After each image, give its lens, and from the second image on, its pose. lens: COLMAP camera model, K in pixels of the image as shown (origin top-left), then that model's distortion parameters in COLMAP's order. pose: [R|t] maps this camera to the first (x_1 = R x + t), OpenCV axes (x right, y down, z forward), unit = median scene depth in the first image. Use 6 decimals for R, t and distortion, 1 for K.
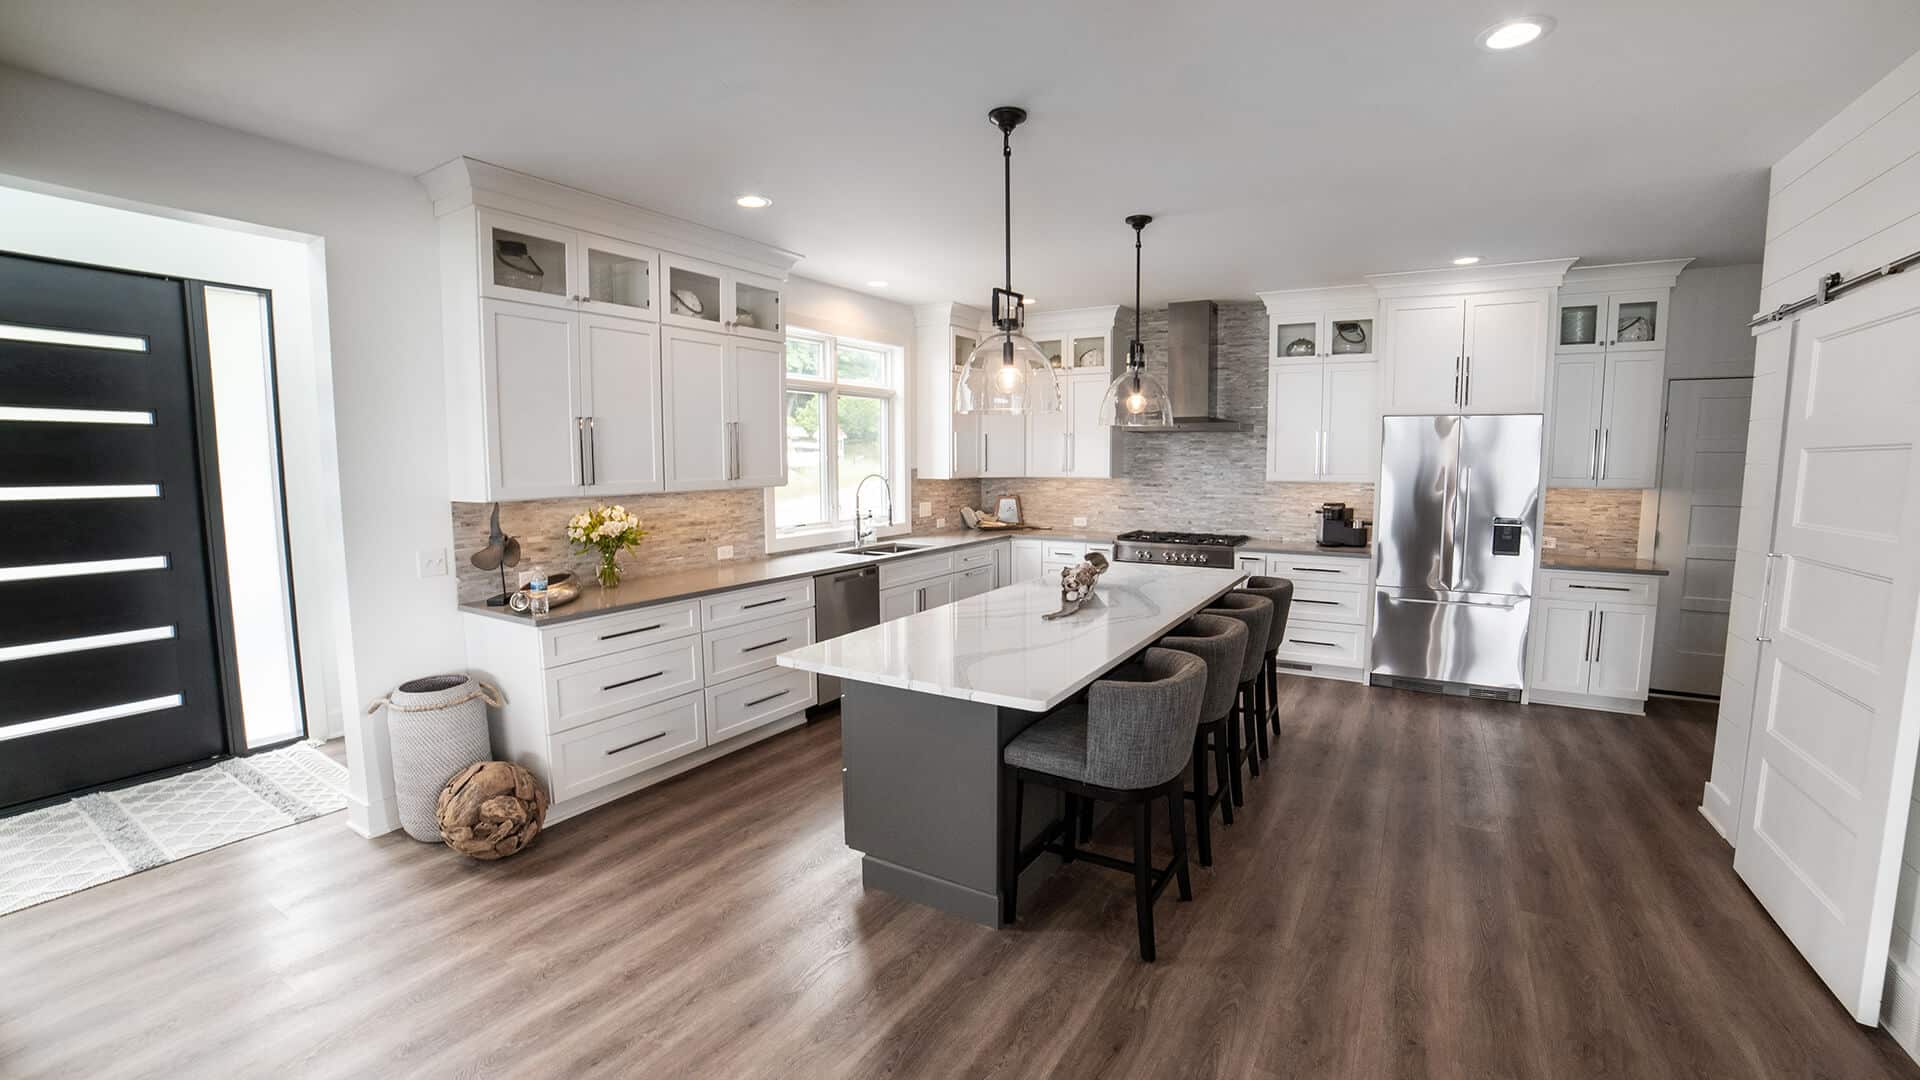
lens RADIAL K [[803.8, 0, 979.4], [0, 803.8, 541.3], [0, 0, 1]] dist [-0.033180, 0.001323]
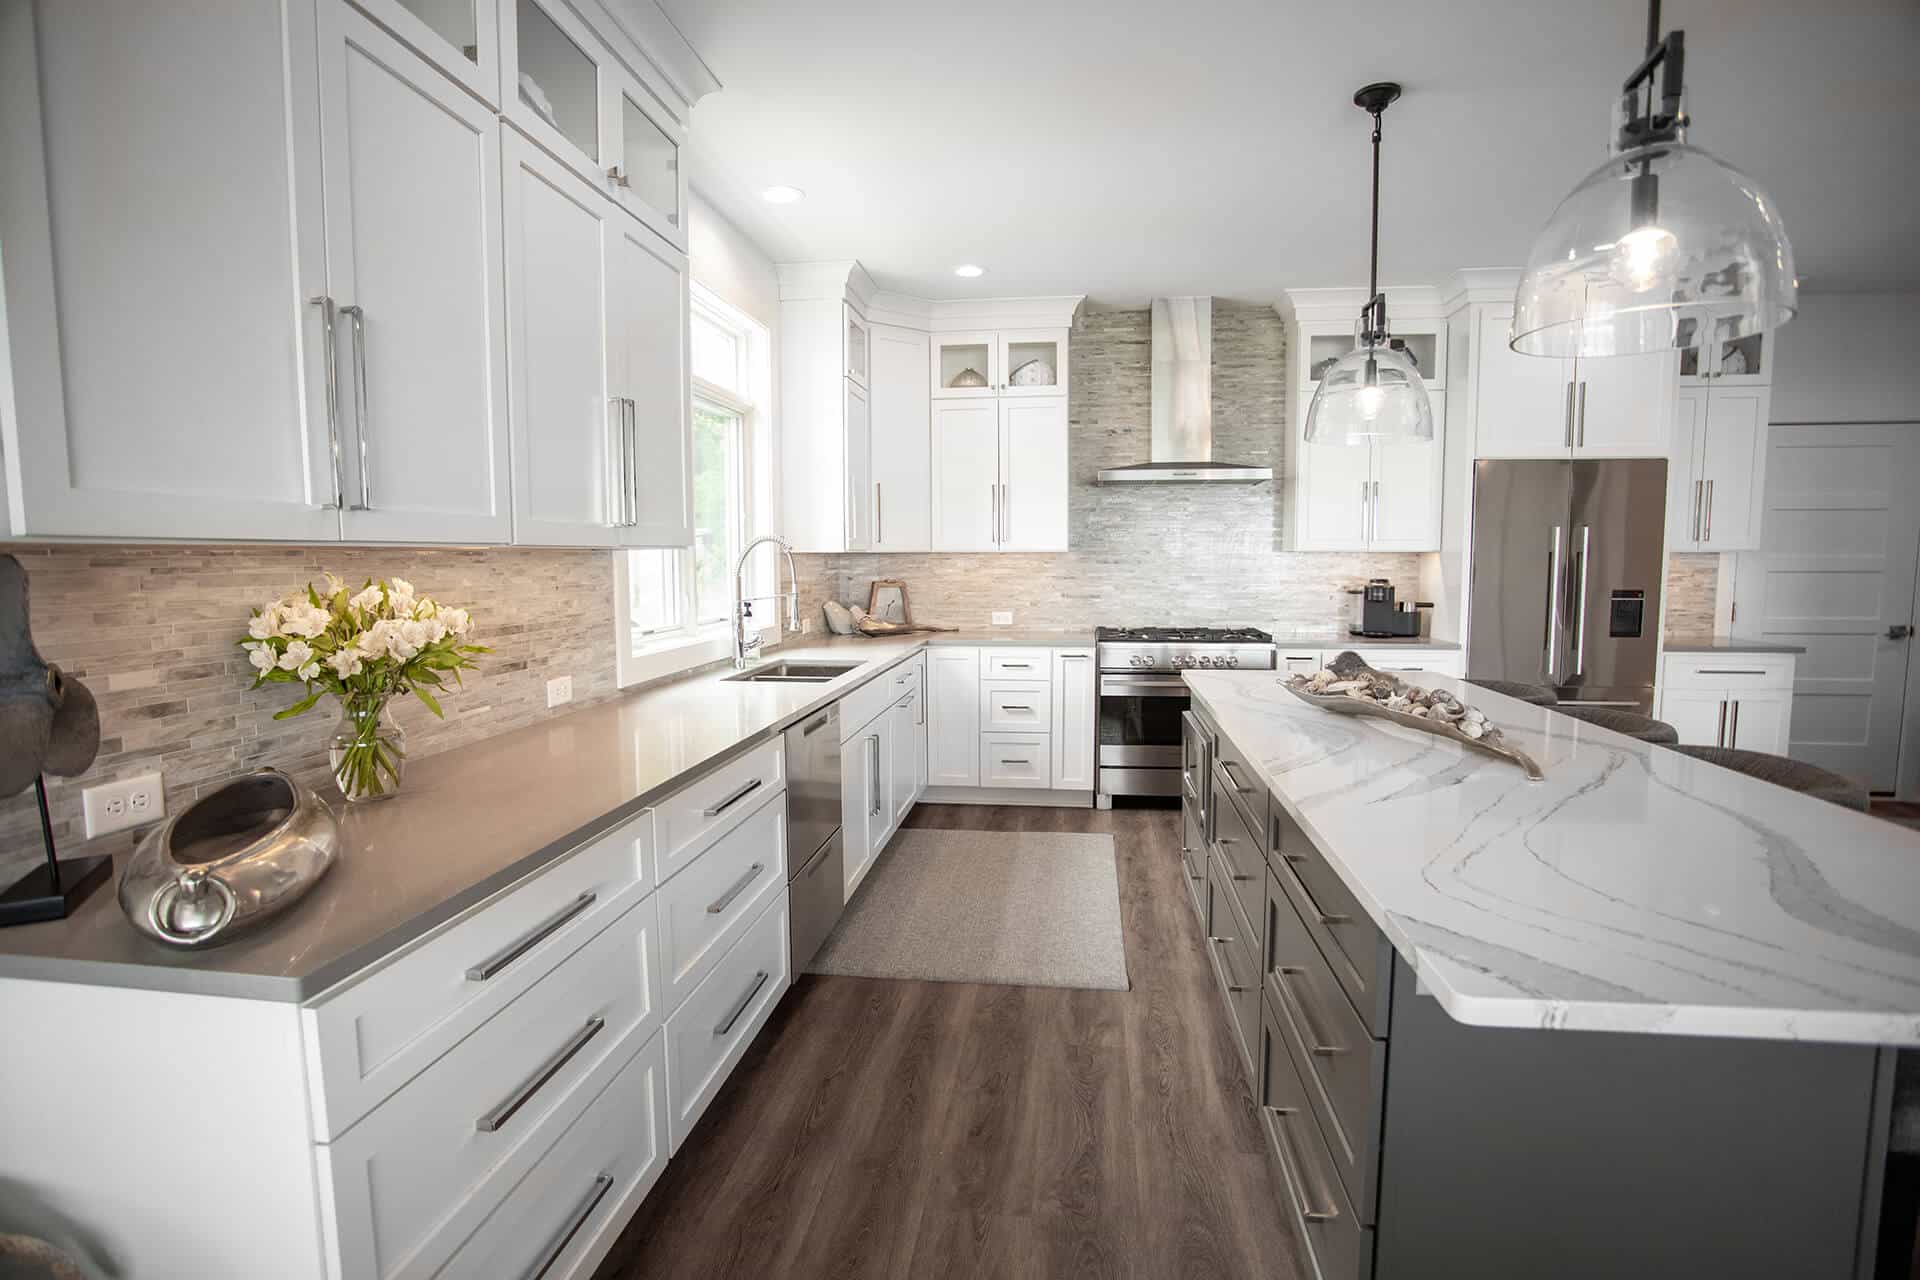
lens RADIAL K [[939.7, 0, 959.8], [0, 939.7, 635.4], [0, 0, 1]] dist [-0.009464, -0.000796]
pose [[0.920503, -0.035136, 0.389152, -0.312313], [0.043869, 0.998945, -0.013575, -0.000608], [-0.388264, 0.029568, 0.921074, 0.407601]]
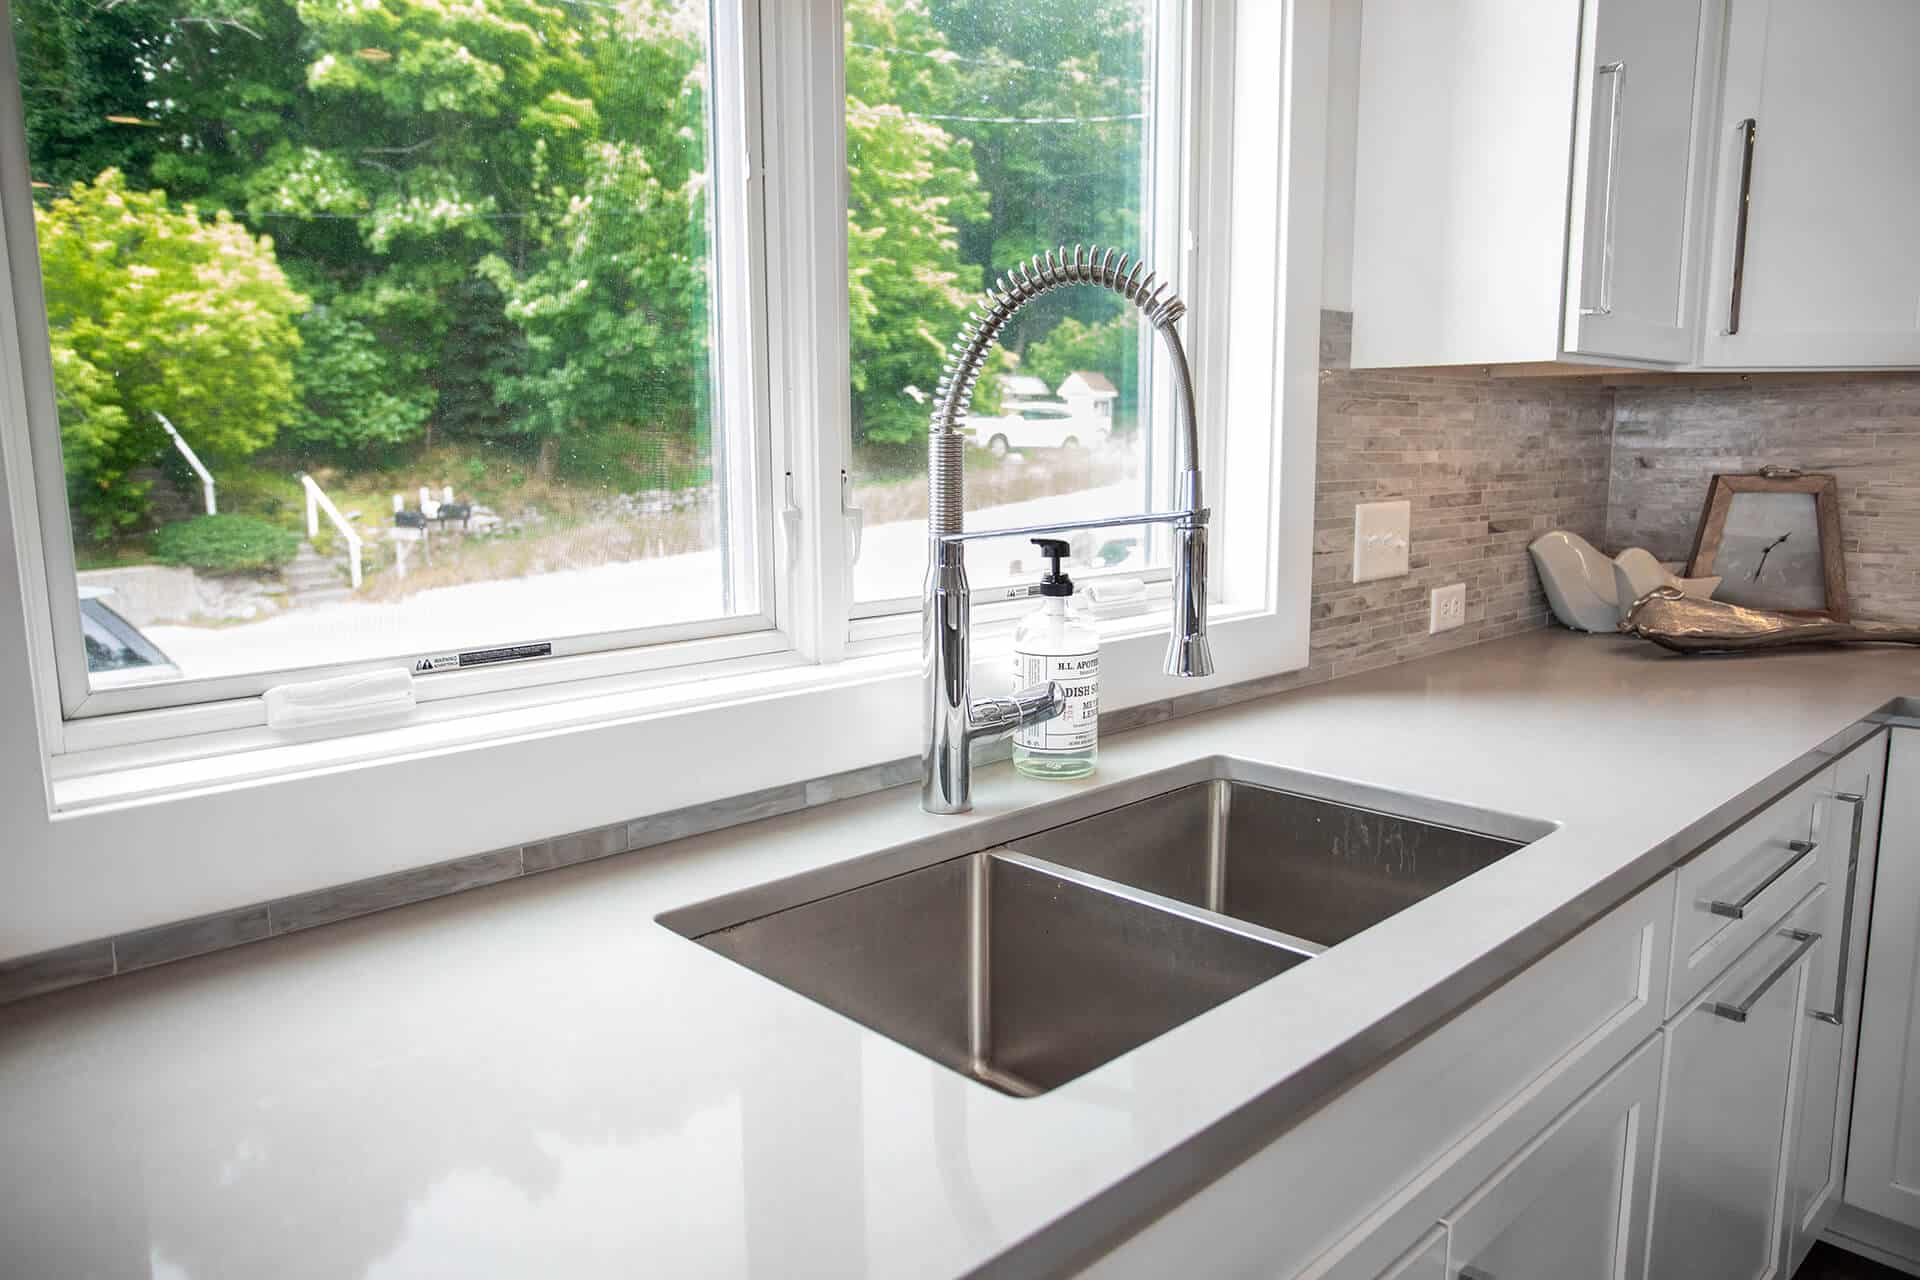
lens RADIAL K [[1219.1, 0, 954.4], [0, 1219.1, 638.7], [0, 0, 1]] dist [-0.020240, -0.001439]
pose [[0.952904, 0.038622, -0.300803, -0.104134], [-0.023650, 0.998301, 0.053257, -0.039694], [0.302349, -0.043634, 0.952198, 0.950473]]
